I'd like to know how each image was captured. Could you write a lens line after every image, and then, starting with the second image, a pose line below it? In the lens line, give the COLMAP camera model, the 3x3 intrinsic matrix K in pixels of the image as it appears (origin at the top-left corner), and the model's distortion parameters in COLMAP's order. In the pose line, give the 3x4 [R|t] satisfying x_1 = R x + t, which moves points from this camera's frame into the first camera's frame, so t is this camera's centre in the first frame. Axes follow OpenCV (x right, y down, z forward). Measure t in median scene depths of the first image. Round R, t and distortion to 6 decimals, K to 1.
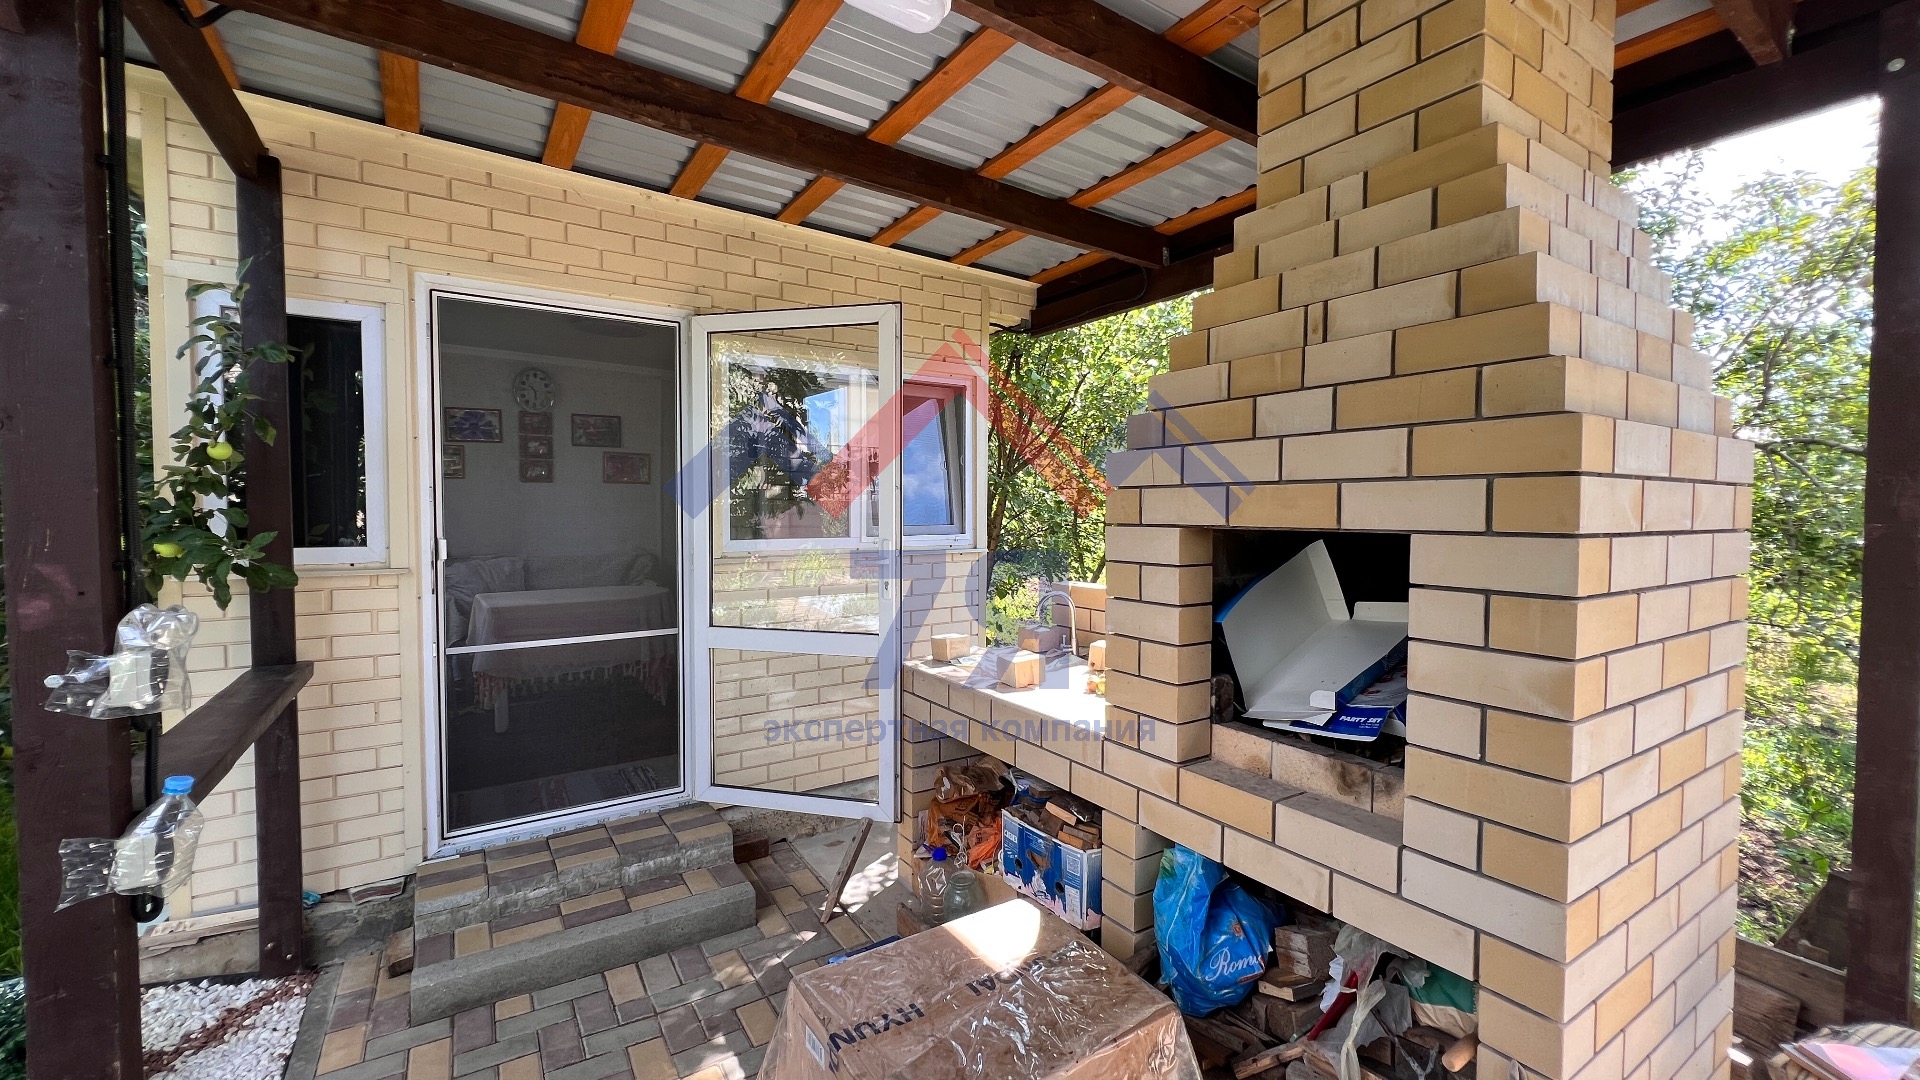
lens RADIAL K [[772.4, 0, 958.1], [0, 772.4, 538.2], [0, 0, 1]] dist [-0.006076, 0.001405]
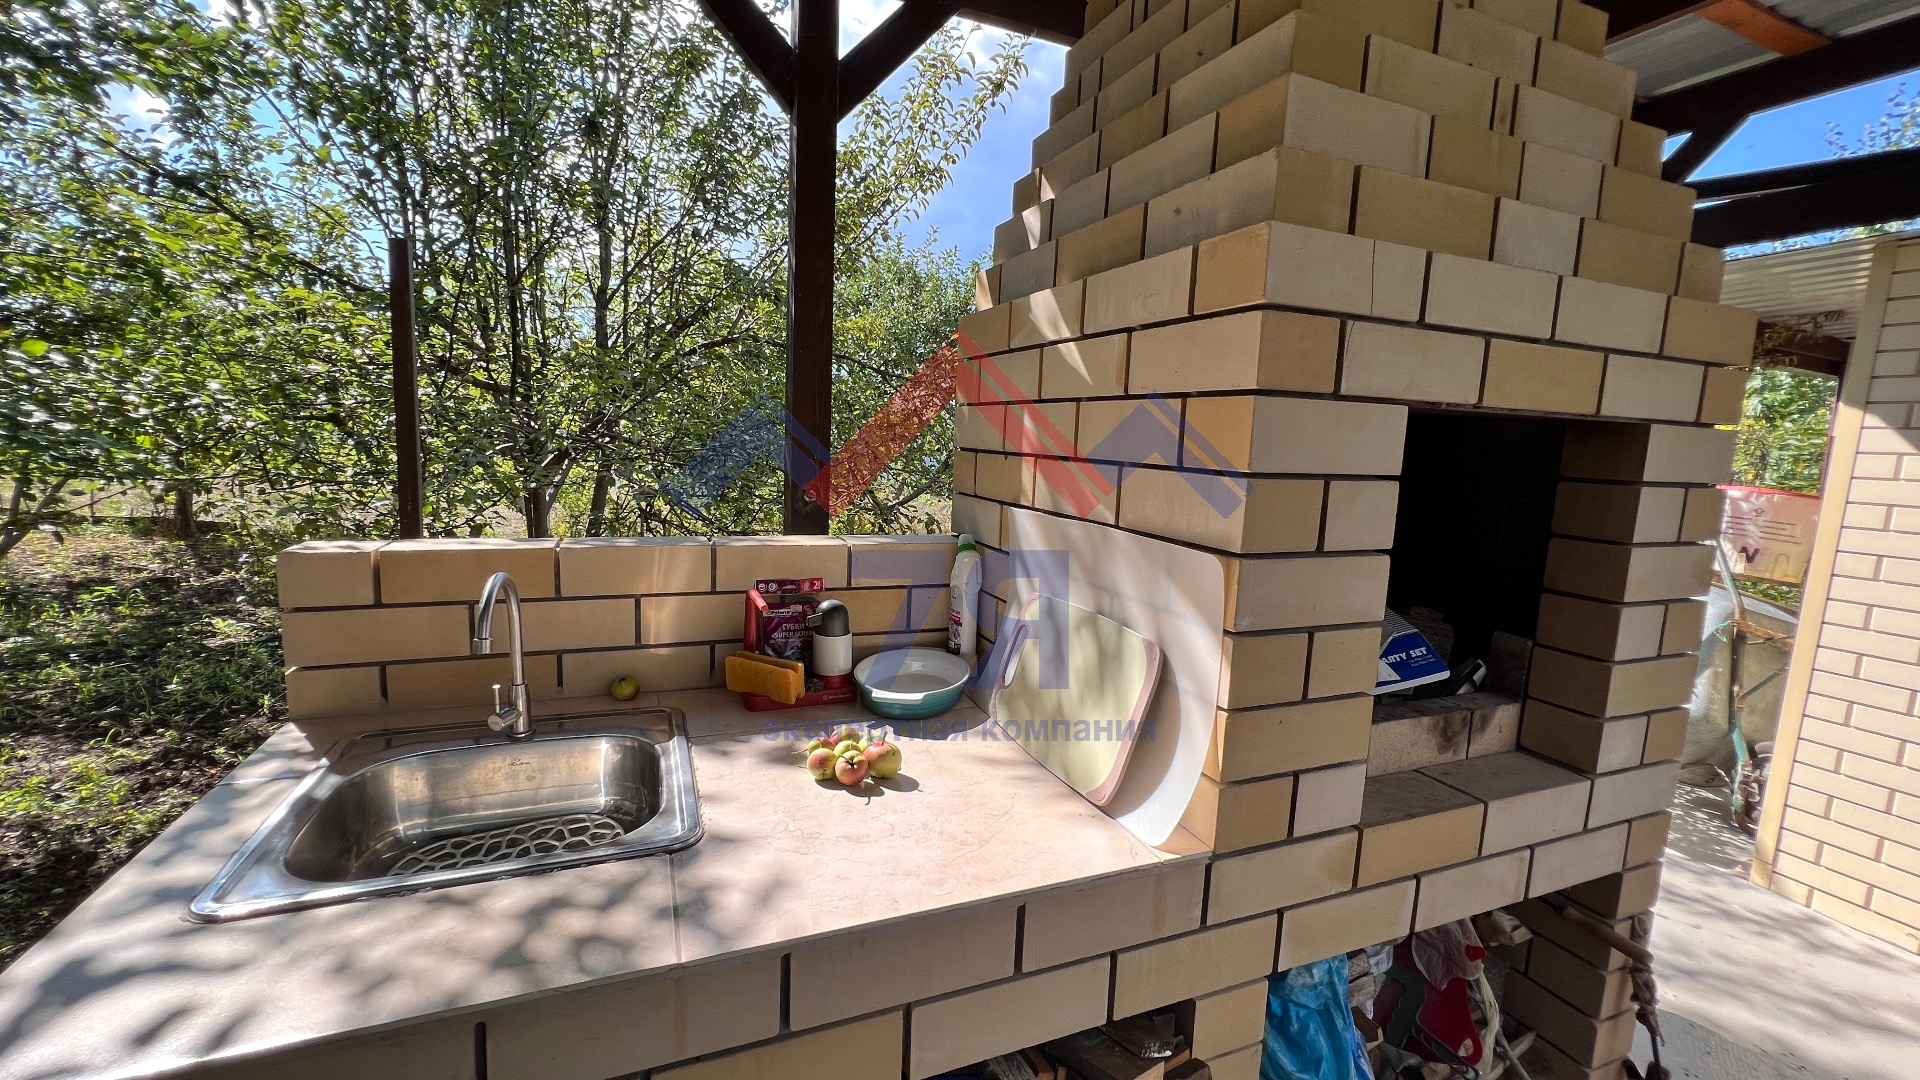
lens RADIAL K [[772.4, 0, 960.7], [0, 772.4, 538.2], [0, 0, 1]] dist [-0.006076, 0.001405]
pose [[0.174875, -0.132423, 0.975645, -0.310274], [-0.005812, 0.990758, 0.135516, 0.006809], [-0.984573, -0.029369, 0.172489, 1.261735]]
